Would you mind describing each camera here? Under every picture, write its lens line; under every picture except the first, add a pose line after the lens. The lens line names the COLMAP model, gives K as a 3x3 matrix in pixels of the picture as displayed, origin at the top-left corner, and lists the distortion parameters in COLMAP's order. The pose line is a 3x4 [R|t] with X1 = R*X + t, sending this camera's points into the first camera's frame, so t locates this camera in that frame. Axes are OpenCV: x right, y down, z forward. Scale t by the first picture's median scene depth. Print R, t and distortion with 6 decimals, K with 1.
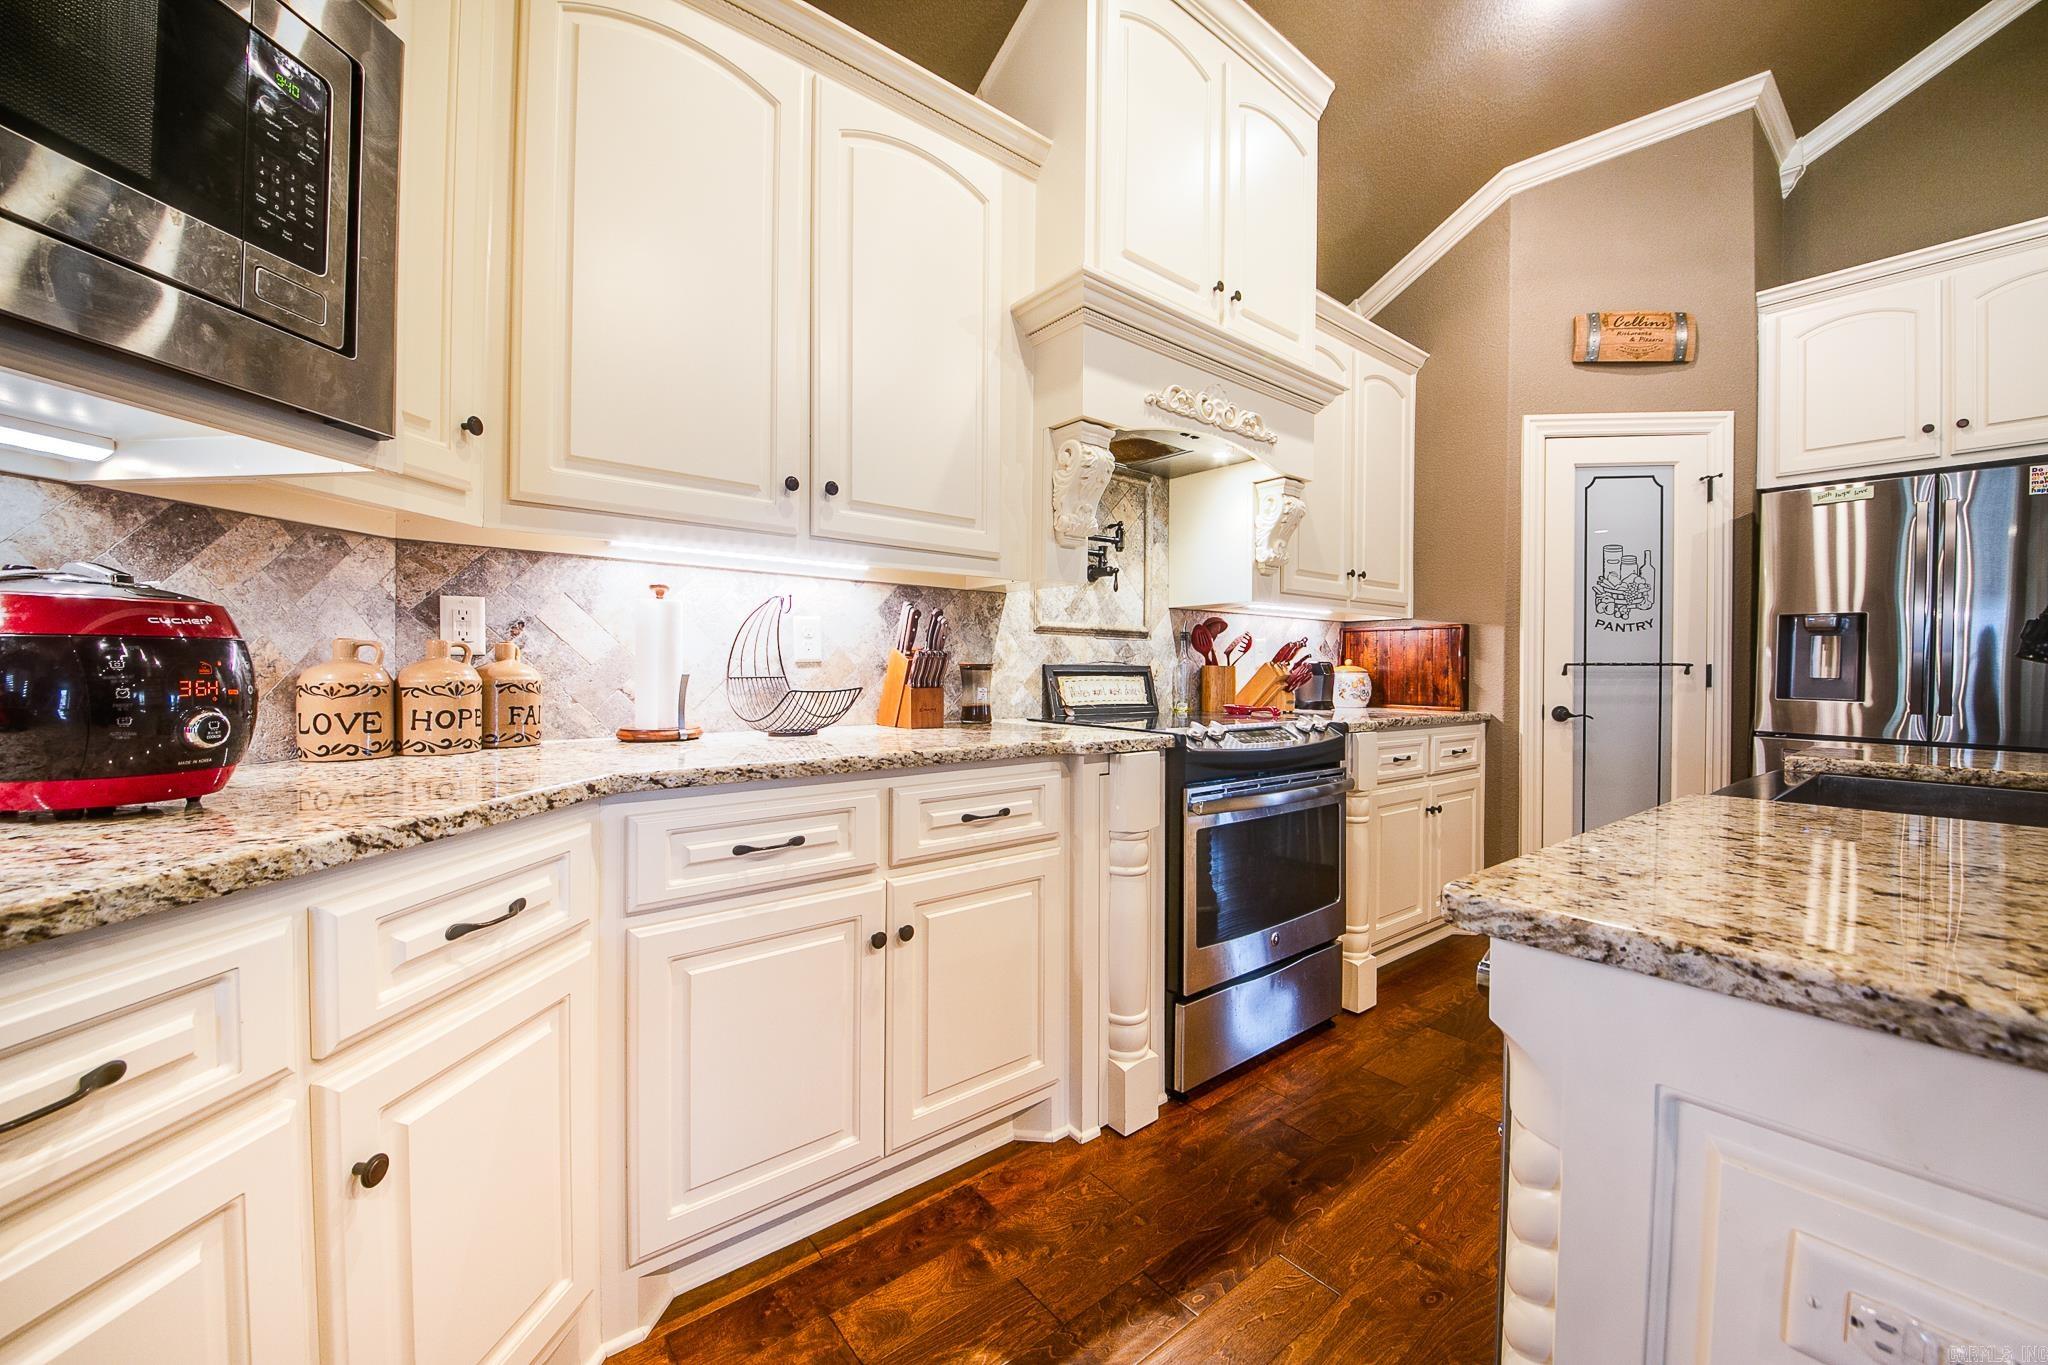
lens RADIAL K [[796.0, 0, 1038.1], [0, 796.0, 668.6], [0, 0, 1]] dist [-0.011682, -0.002256]
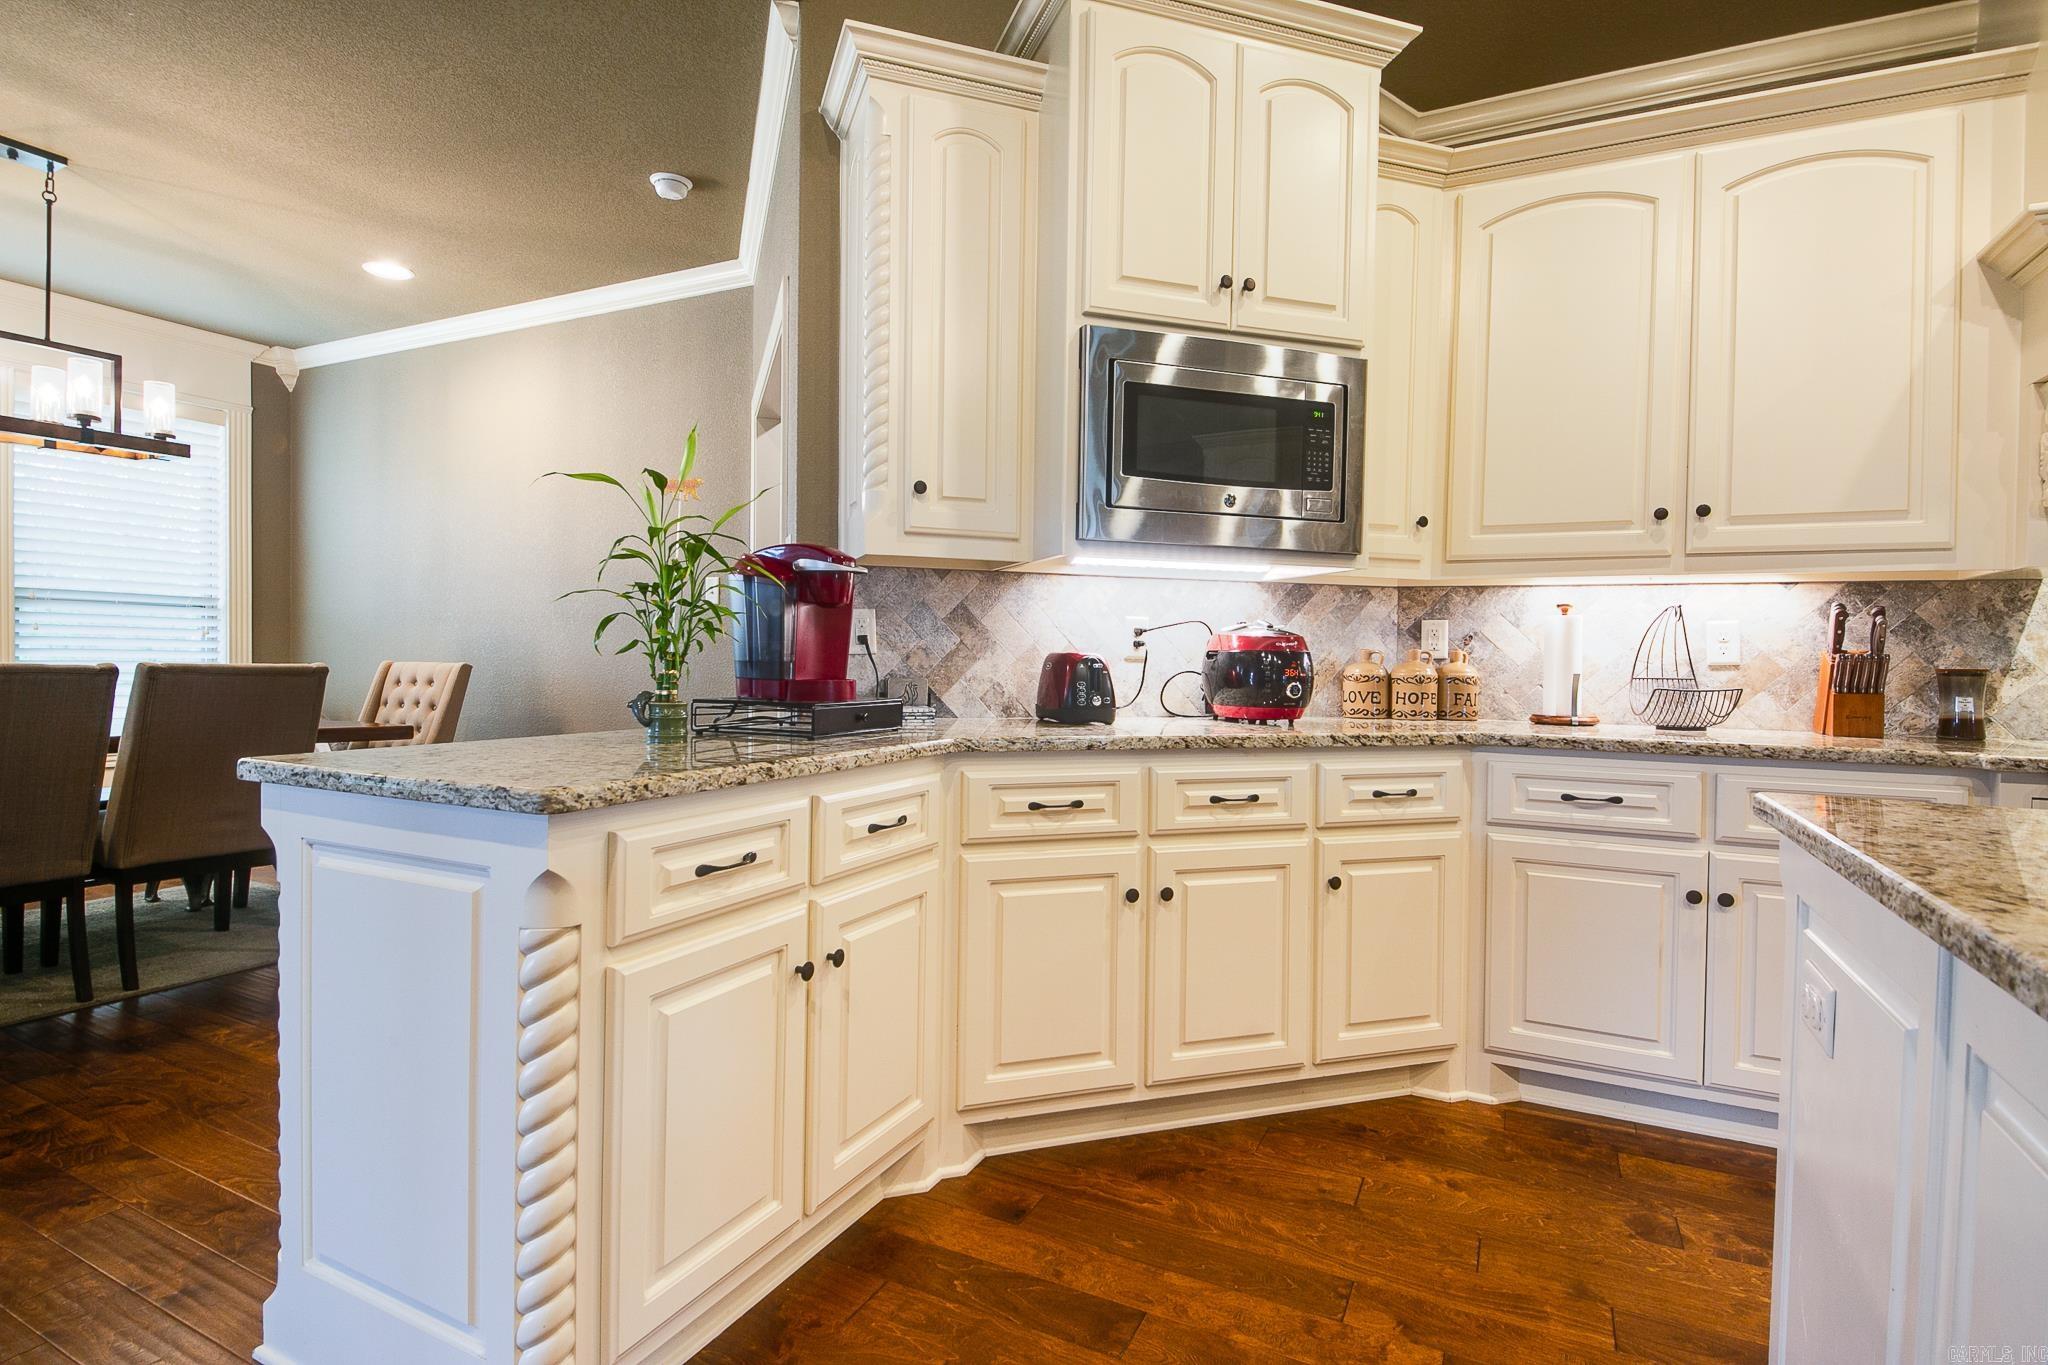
lens RADIAL K [[1005.7, 0, 1039.9], [0, 1005.7, 669.0], [0, 0, 1]] dist [0.017728, -0.006328]
pose [[0.420955, 0.007954, -0.907047, 0.663652], [-0.015381, 0.999880, 0.001629, 0.009990], [0.906951, 0.013265, 0.421027, -0.470183]]
